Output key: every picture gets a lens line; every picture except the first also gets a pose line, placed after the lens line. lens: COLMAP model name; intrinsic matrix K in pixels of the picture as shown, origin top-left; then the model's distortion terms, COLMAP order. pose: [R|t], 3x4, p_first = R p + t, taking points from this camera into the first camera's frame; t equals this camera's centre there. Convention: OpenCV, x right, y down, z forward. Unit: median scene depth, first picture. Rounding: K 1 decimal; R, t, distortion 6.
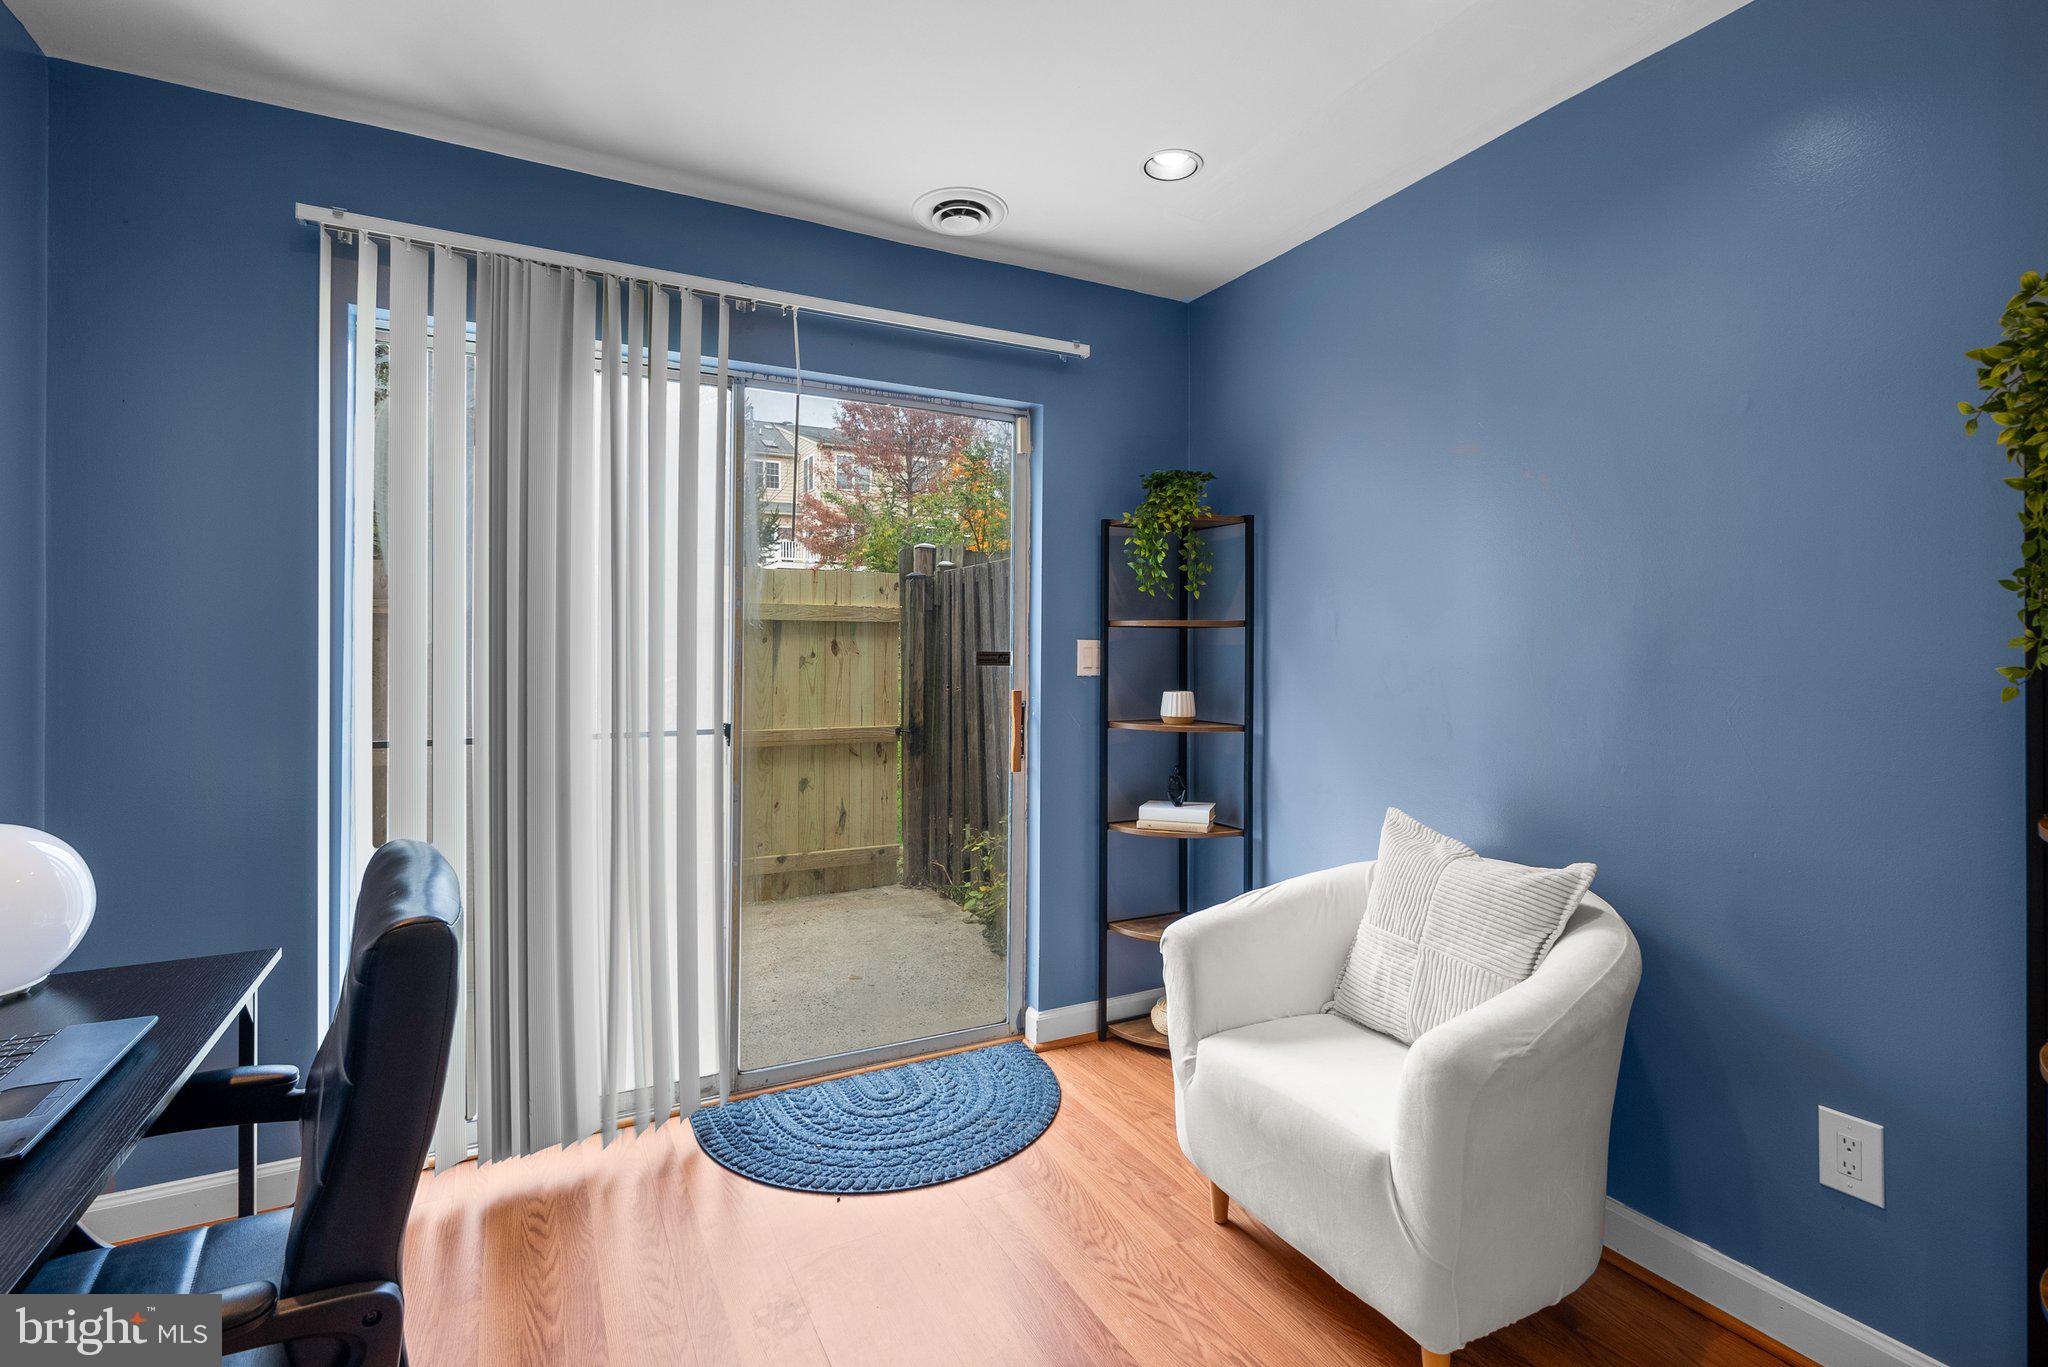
lens RADIAL K [[946.1, 0, 1017.7], [0, 946.1, 673.4], [0, 0, 1]] dist [-0.002595, 0.002557]
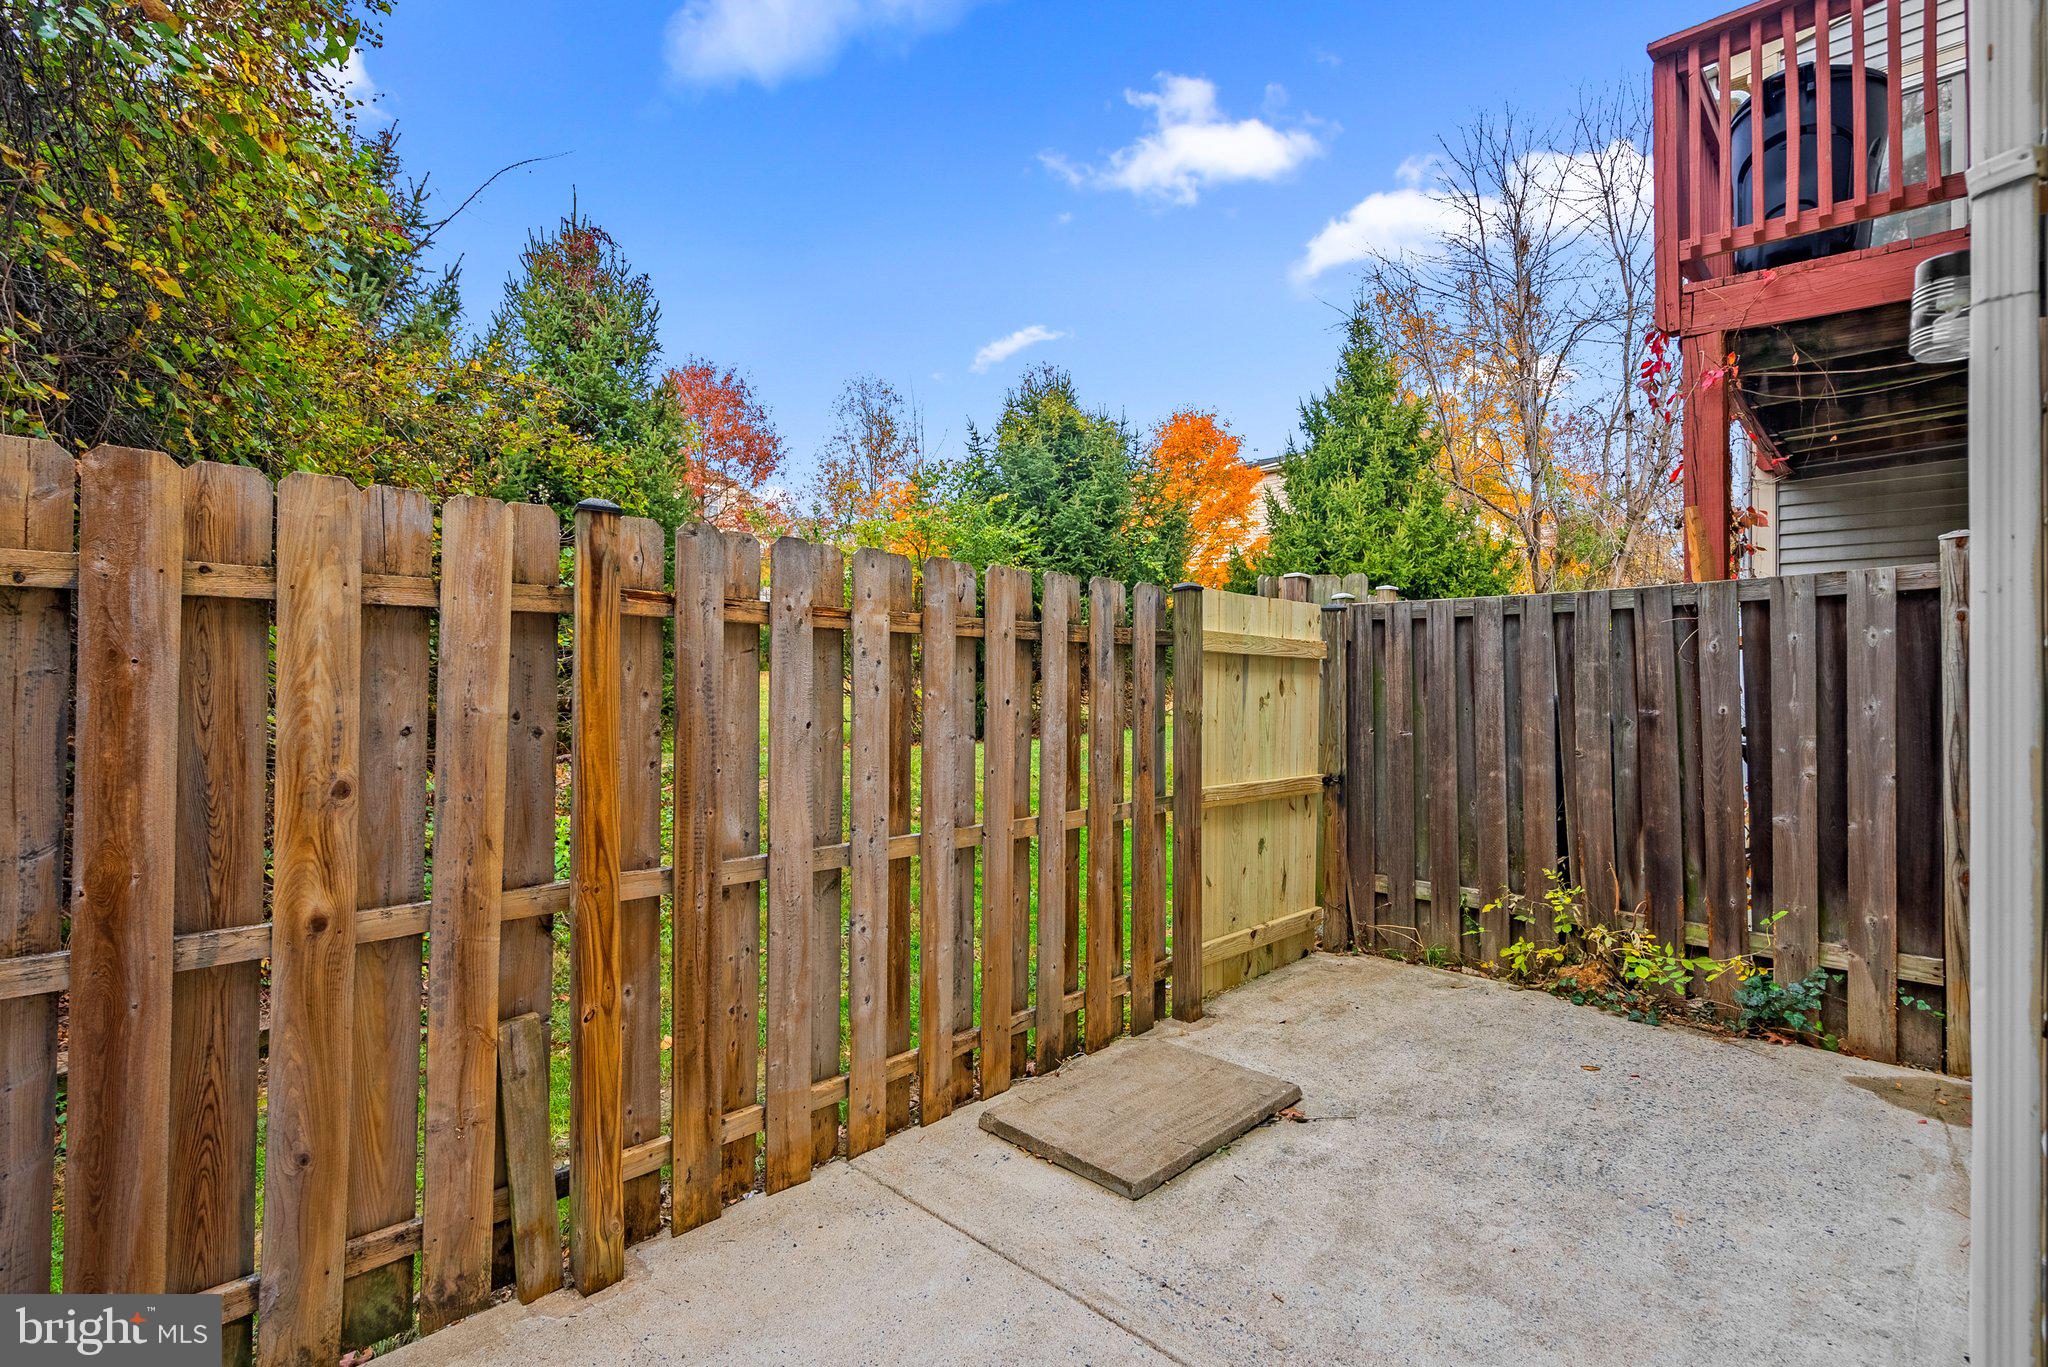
lens RADIAL K [[946.1, 0, 1021.1], [0, 946.1, 686.9], [0, 0, 1]] dist [-0.002595, 0.002557]
pose [[0.949912, 0.006091, 0.312457, -0.701386], [0.000867, 0.999755, -0.022127, -0.007835], [-0.312515, 0.021290, 0.949674, 0.245695]]
